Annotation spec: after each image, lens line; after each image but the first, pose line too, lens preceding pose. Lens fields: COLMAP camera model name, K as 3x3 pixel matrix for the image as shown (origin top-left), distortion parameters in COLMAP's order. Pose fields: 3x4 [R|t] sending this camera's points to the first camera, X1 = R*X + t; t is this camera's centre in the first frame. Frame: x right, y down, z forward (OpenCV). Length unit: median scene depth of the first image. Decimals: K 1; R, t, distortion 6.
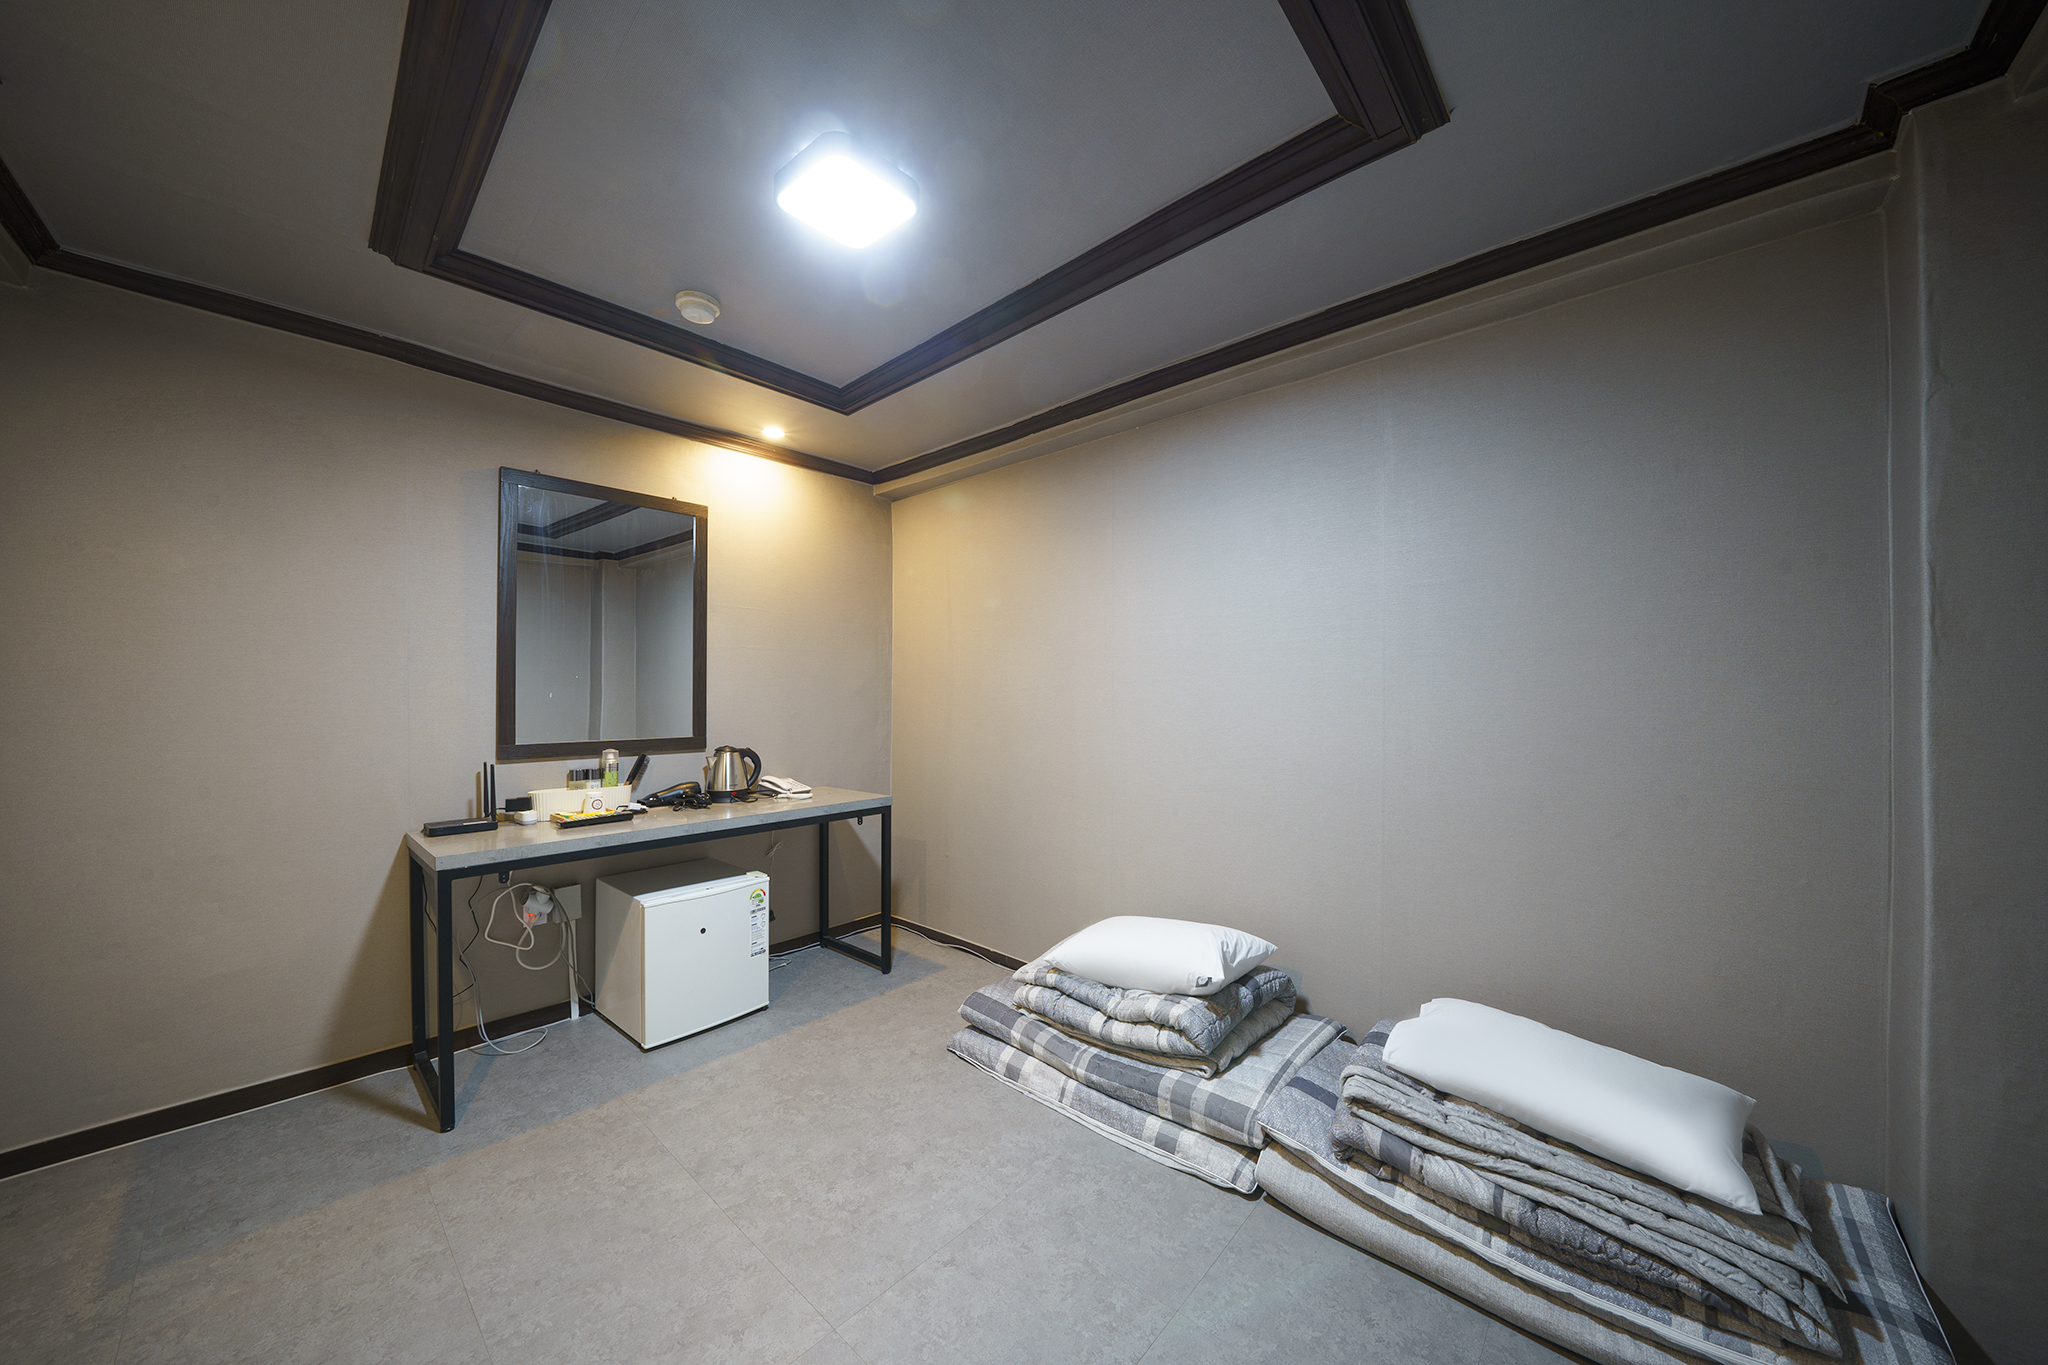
lens RADIAL K [[719.3, 0, 1012.4], [0, 719.3, 688.9], [0, 0, 1]] dist [-0.013364, 0.000134]
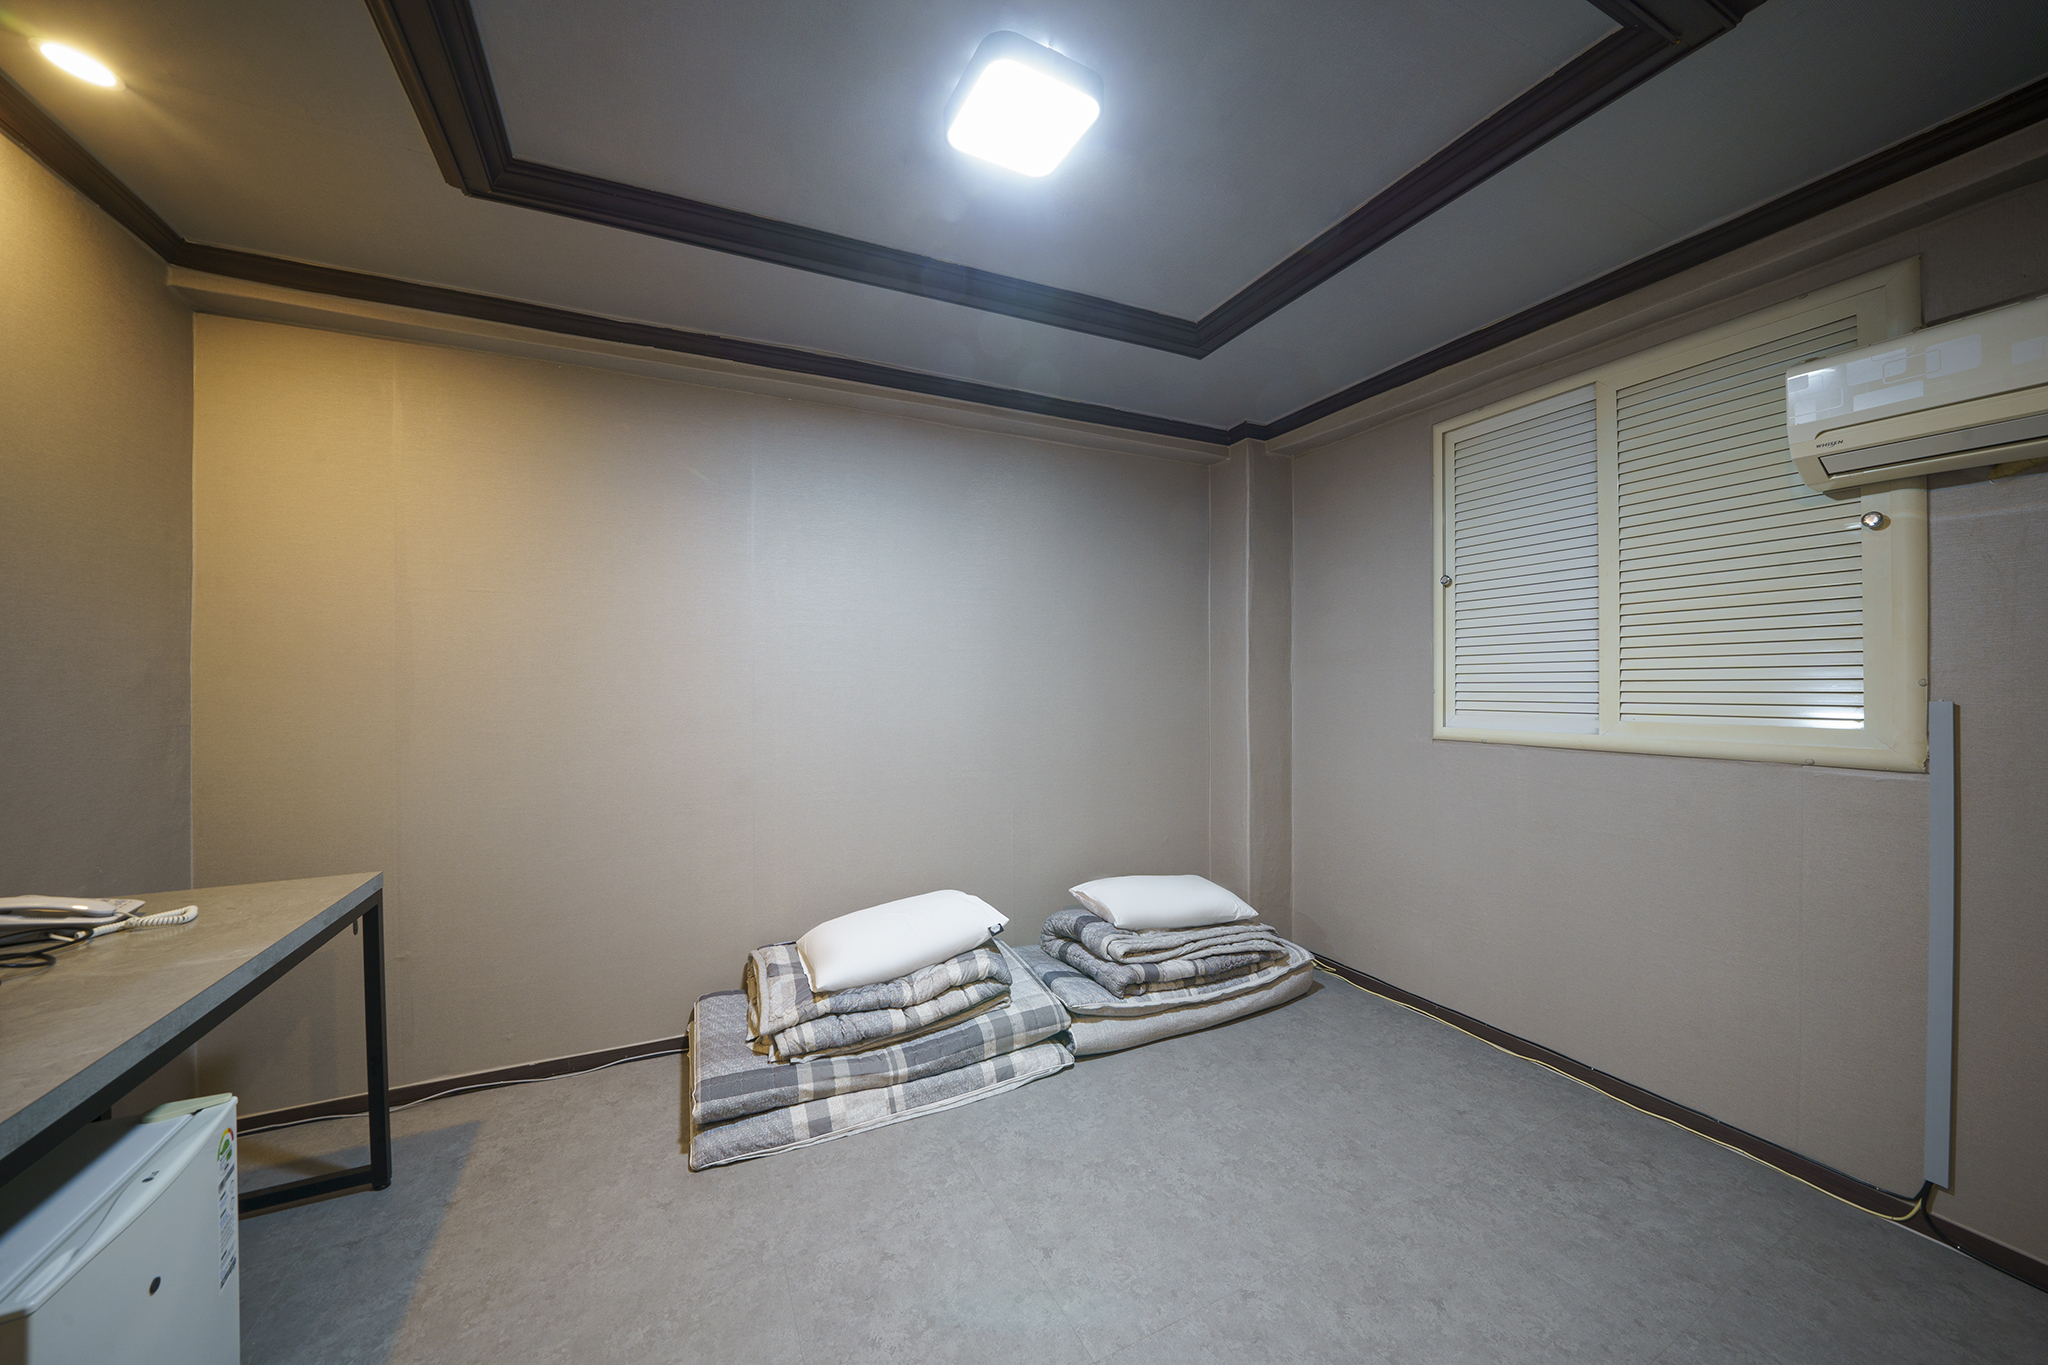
lens RADIAL K [[679.6, 0, 1083.5], [0, 679.6, 689.3], [0, 0, 1]] dist [-0.008590, -0.000015]
pose [[0.353865, -0.010484, 0.935238, -0.725520], [0.000240, 0.999938, 0.011118, 0.000047], [-0.935296, -0.003709, 0.353846, 0.470816]]
